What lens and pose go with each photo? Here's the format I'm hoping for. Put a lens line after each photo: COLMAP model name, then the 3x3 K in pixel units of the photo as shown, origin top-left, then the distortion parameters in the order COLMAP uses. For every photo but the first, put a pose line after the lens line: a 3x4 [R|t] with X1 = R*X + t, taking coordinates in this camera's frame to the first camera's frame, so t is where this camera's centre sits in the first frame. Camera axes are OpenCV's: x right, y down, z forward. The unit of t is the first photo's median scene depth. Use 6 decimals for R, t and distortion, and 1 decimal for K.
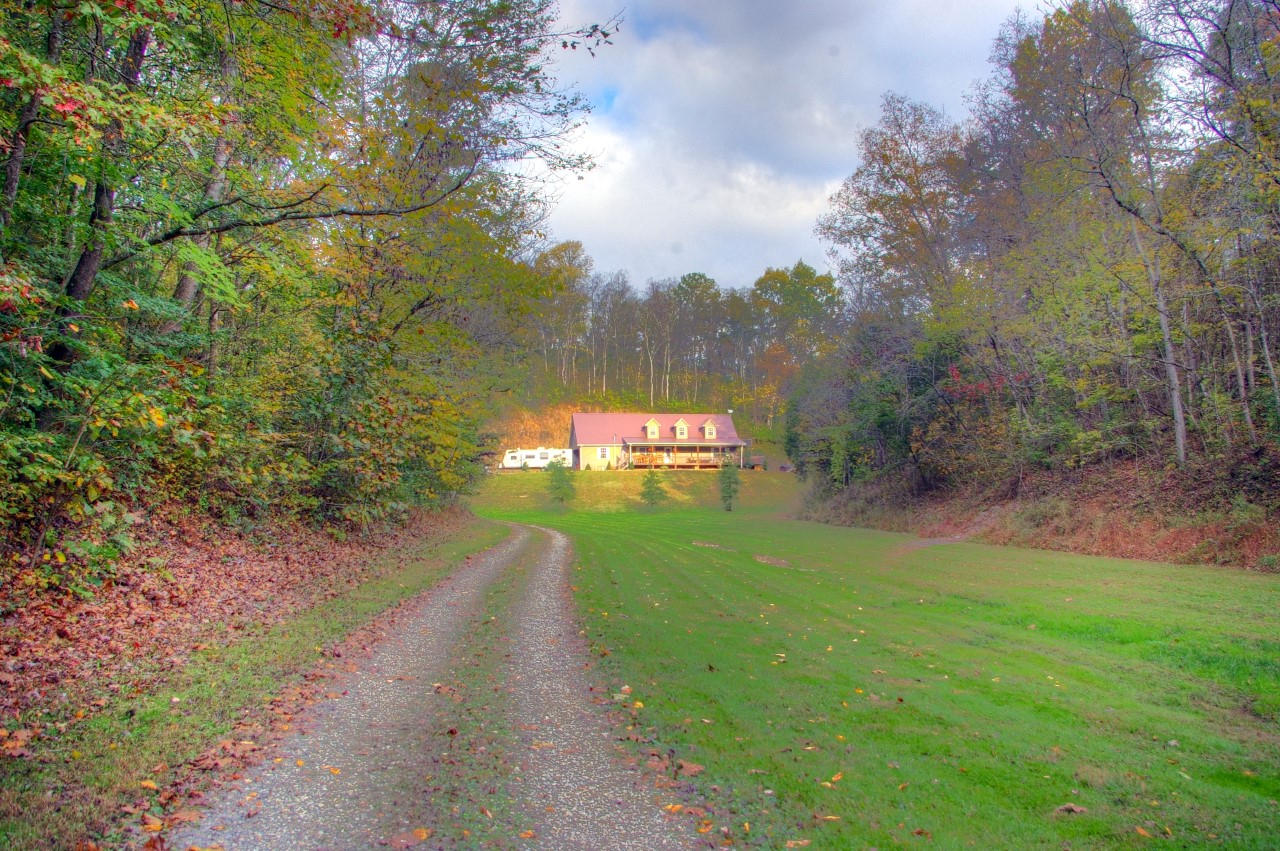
lens RADIAL K [[1032.9, 0, 640.0], [0, 1032.9, 425.5], [0, 0, 1]] dist [-0.088020, 0.011627]
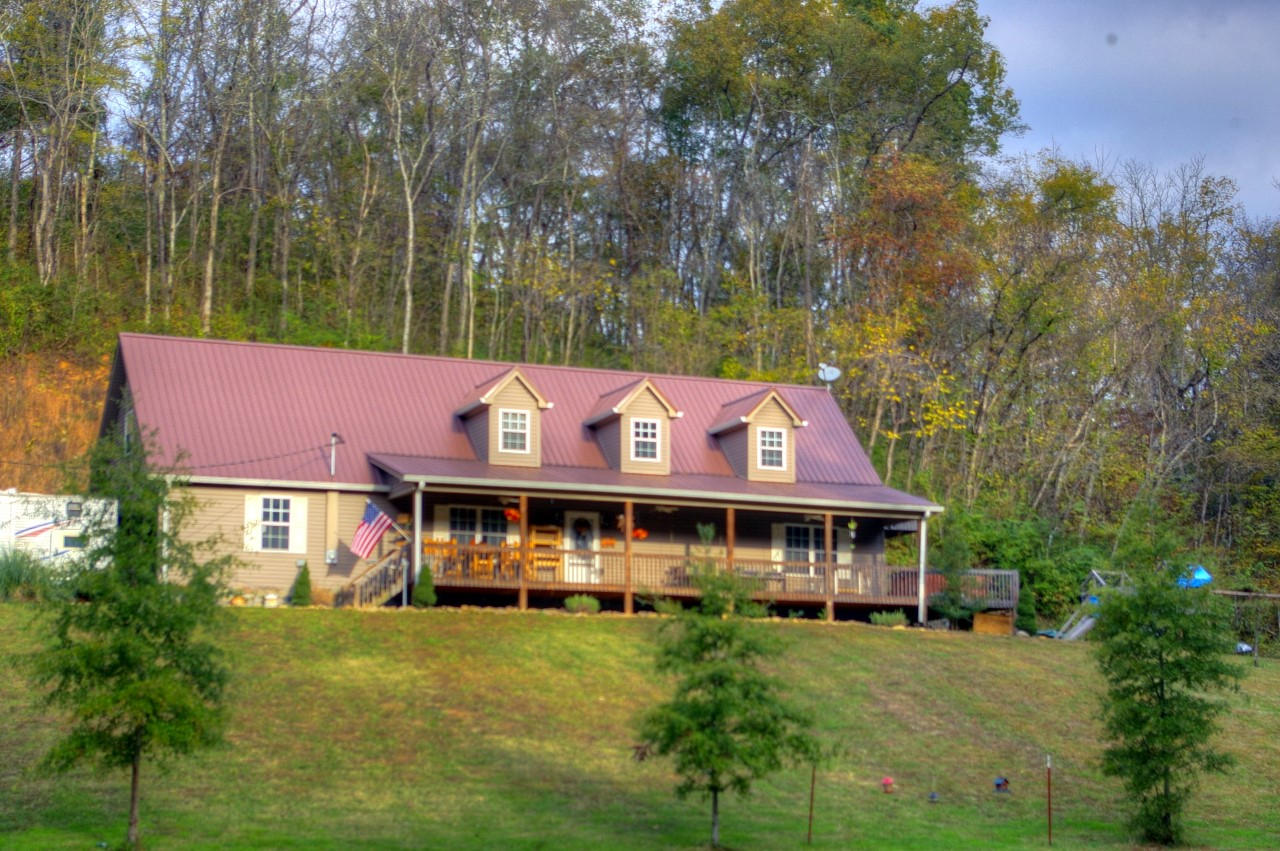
lens RADIAL K [[2440.1, 0, 640.0], [0, 2440.1, 425.5], [0, 0, 1]] dist [0.070836, 0.262918]
pose [[0.979175, 0.046539, 0.197611, -0.060455], [-0.033435, 0.997046, -0.069141, 0.037895], [-0.200245, 0.061094, 0.977839, 0.512490]]
